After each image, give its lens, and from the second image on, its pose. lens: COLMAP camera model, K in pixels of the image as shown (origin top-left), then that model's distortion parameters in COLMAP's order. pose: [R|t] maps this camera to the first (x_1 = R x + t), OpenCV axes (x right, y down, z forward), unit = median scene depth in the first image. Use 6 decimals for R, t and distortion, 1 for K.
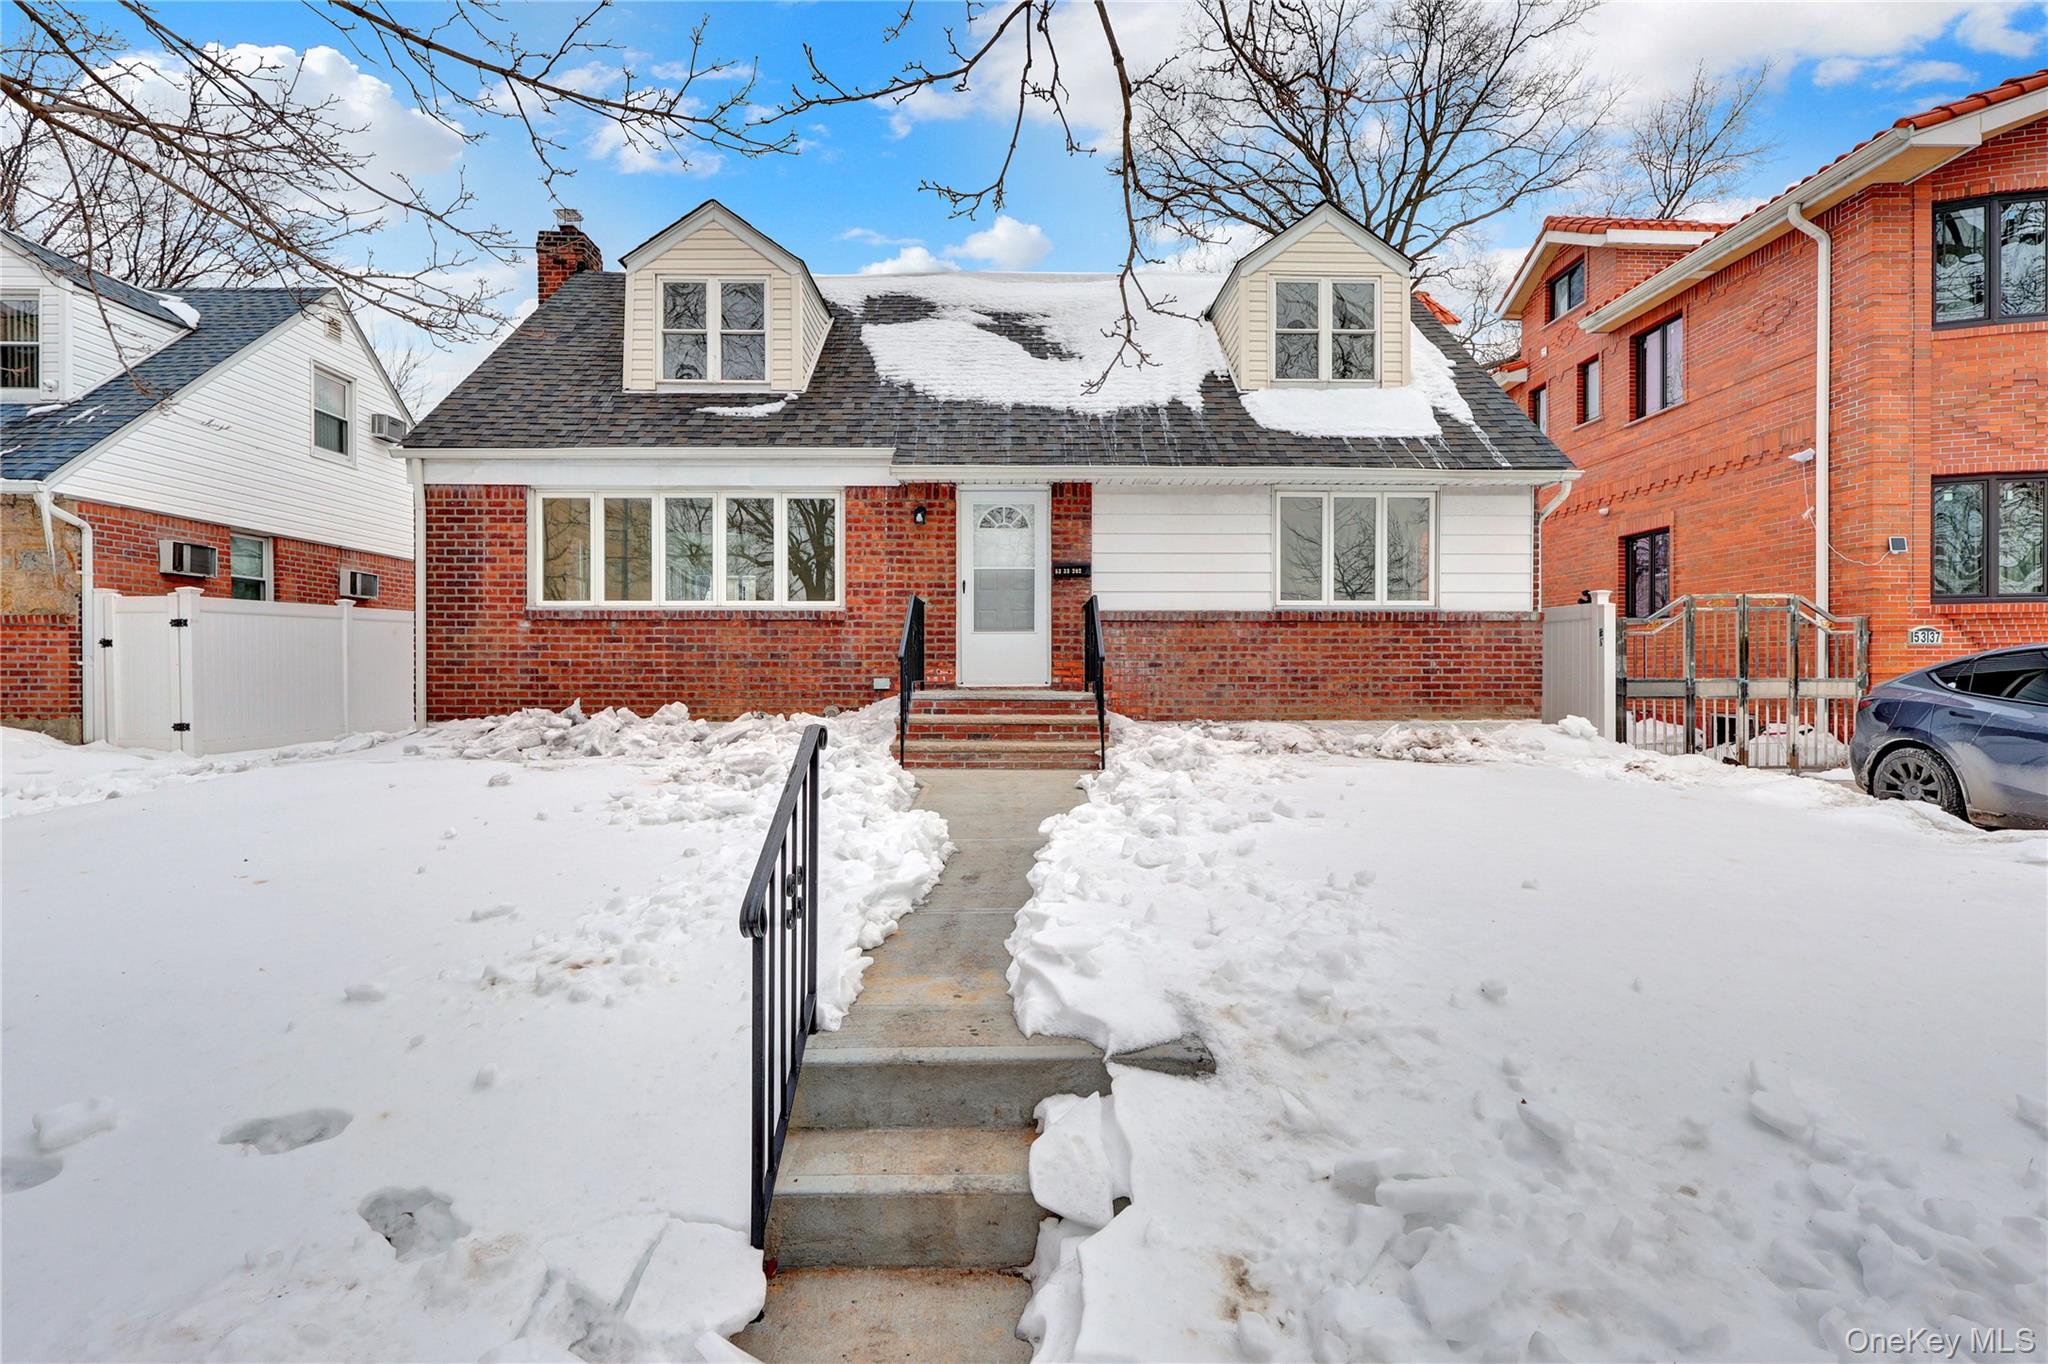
lens RADIAL K [[934.9, 0, 1029.5], [0, 934.9, 669.3], [0, 0, 1]] dist [0.000019, -0.000577]
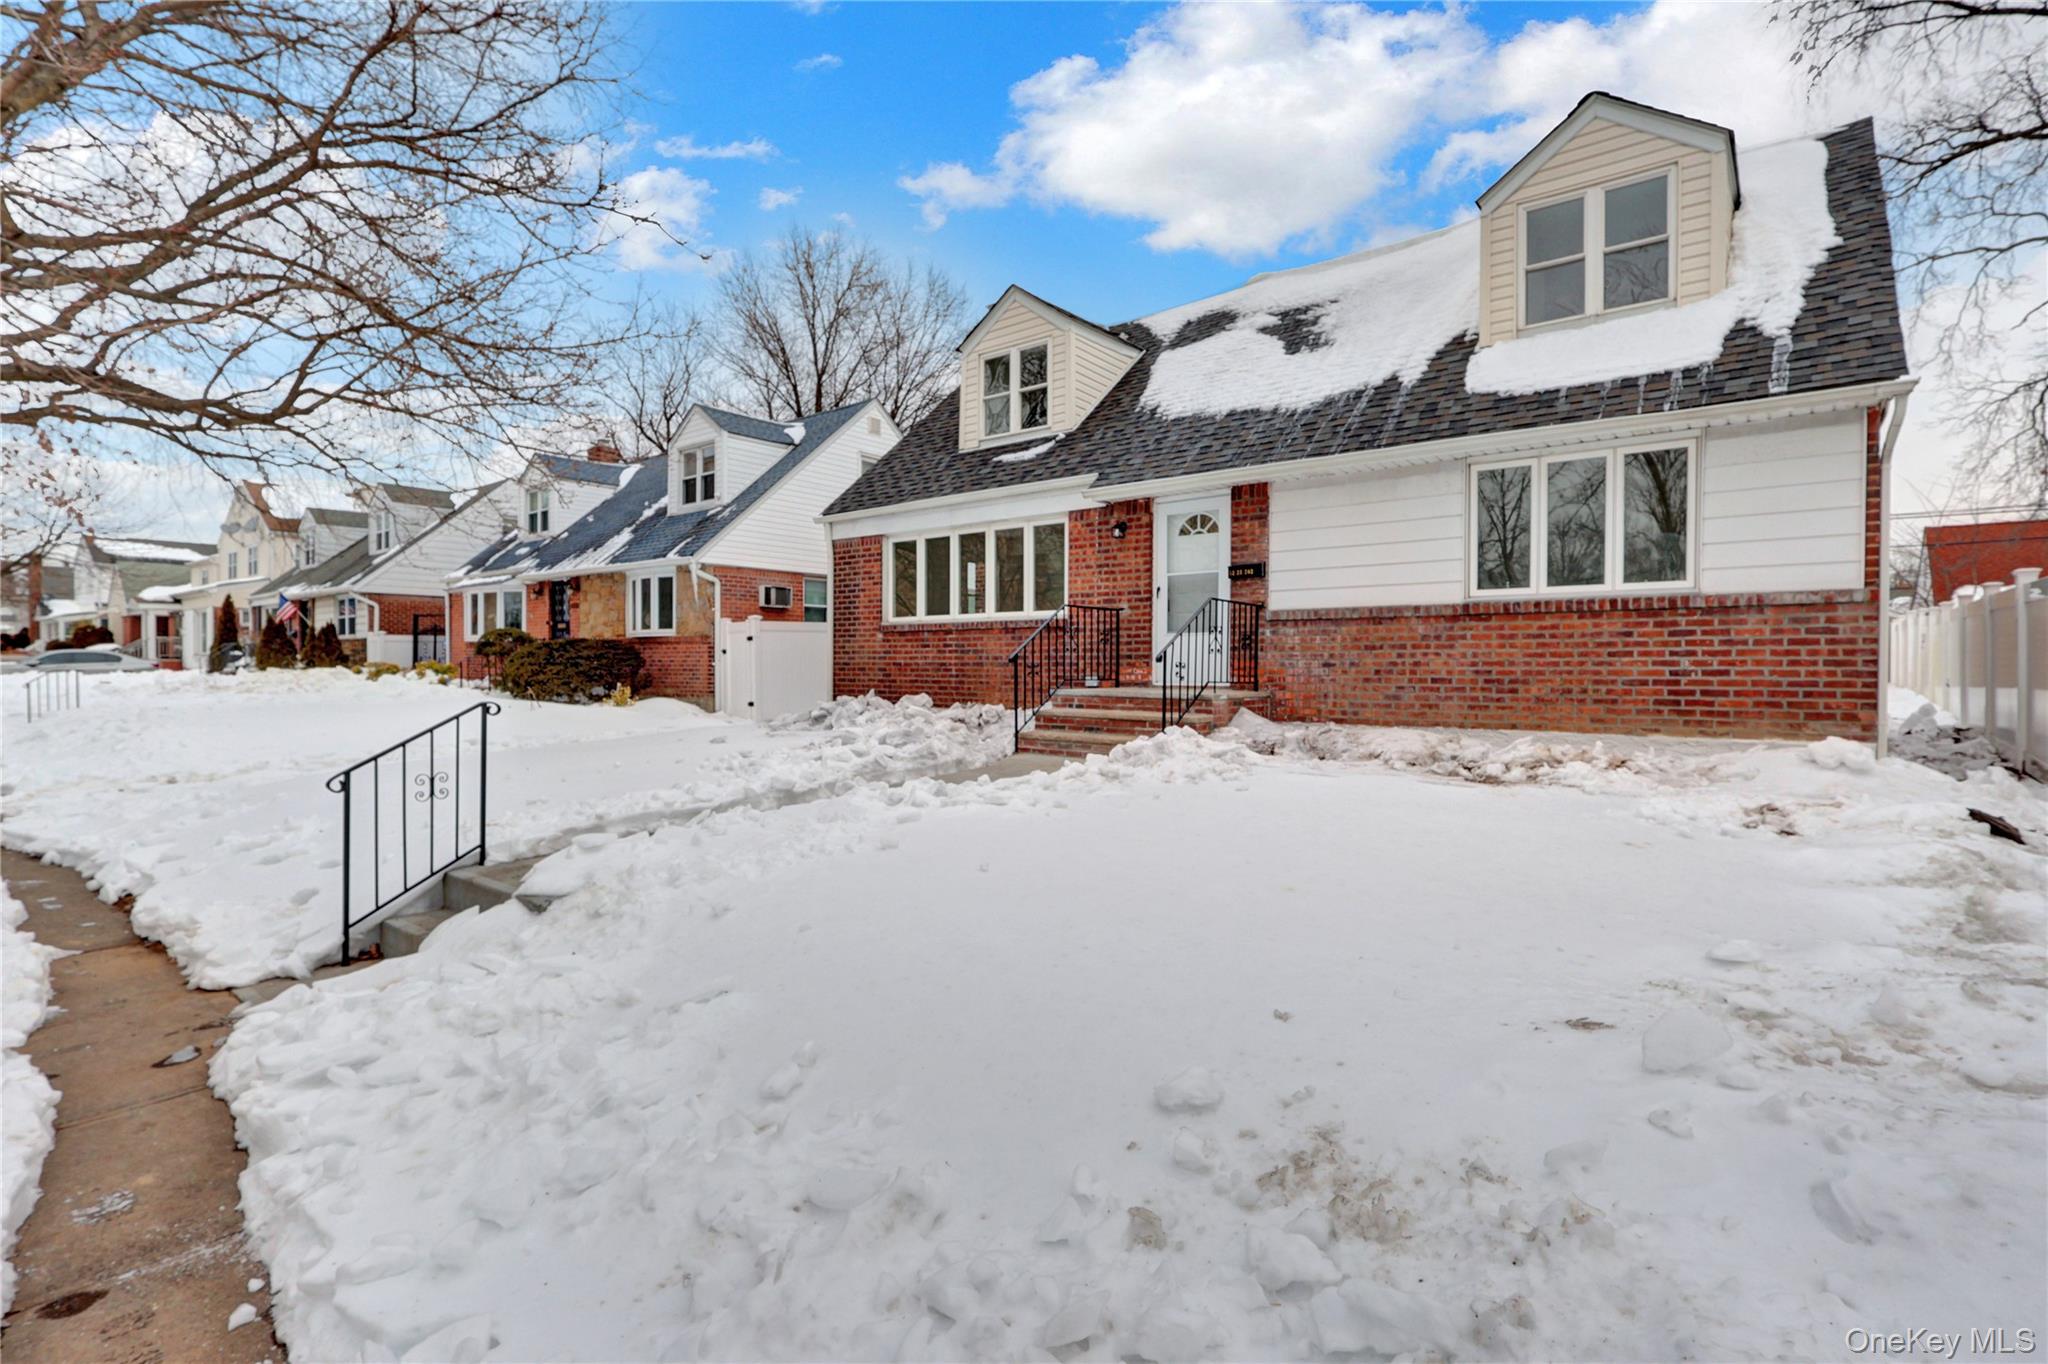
lens RADIAL K [[934.9, 0, 1029.5], [0, 934.9, 669.3], [0, 0, 1]] dist [0.000019, -0.000577]
pose [[0.777628, 0.002880, -0.628718, 0.495901], [-0.000464, 0.999992, 0.004007, -0.003851], [0.628724, -0.002824, 0.777623, 0.066114]]
